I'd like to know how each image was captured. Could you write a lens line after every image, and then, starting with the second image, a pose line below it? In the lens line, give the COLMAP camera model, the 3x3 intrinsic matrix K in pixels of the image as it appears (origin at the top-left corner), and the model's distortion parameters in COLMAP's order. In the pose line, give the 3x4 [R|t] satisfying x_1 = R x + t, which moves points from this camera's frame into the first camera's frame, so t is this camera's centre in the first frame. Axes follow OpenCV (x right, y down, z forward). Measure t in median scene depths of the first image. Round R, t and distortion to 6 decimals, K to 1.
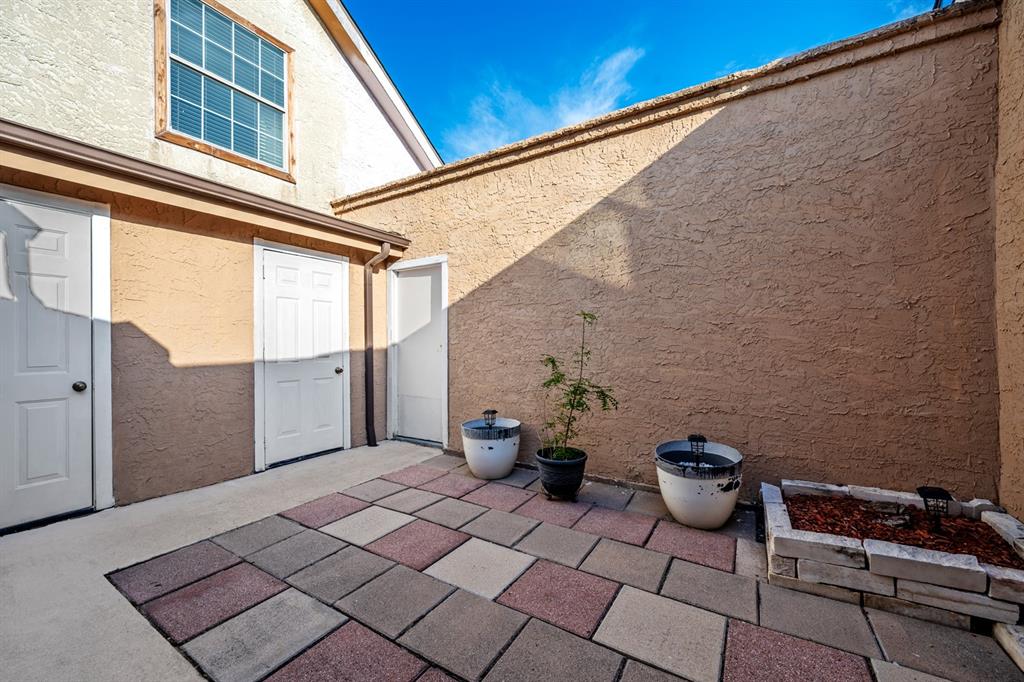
lens RADIAL K [[399.7, 0, 512.4], [0, 399.7, 343.1], [0, 0, 1]] dist [-0.001616, 0.000092]
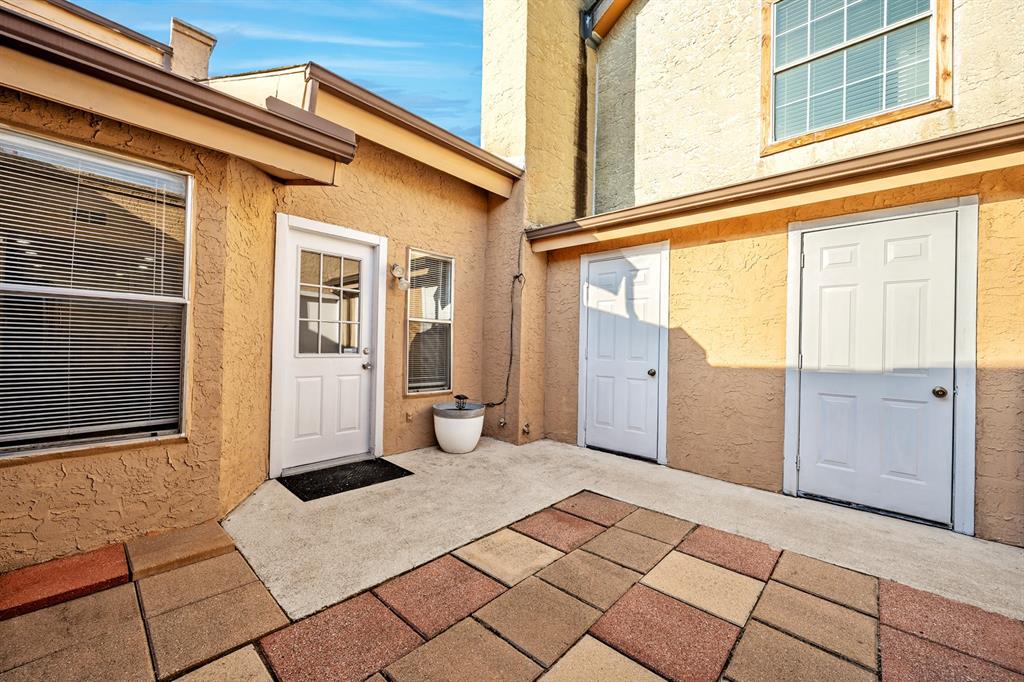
lens RADIAL K [[399.7, 0, 512.4], [0, 399.7, 343.1], [0, 0, 1]] dist [-0.001616, 0.000092]
pose [[-0.181221, -0.006102, -0.983423, 0.383666], [-0.023140, 0.999730, -0.001939, 0.015012], [0.983170, 0.022405, -0.181314, 0.682659]]
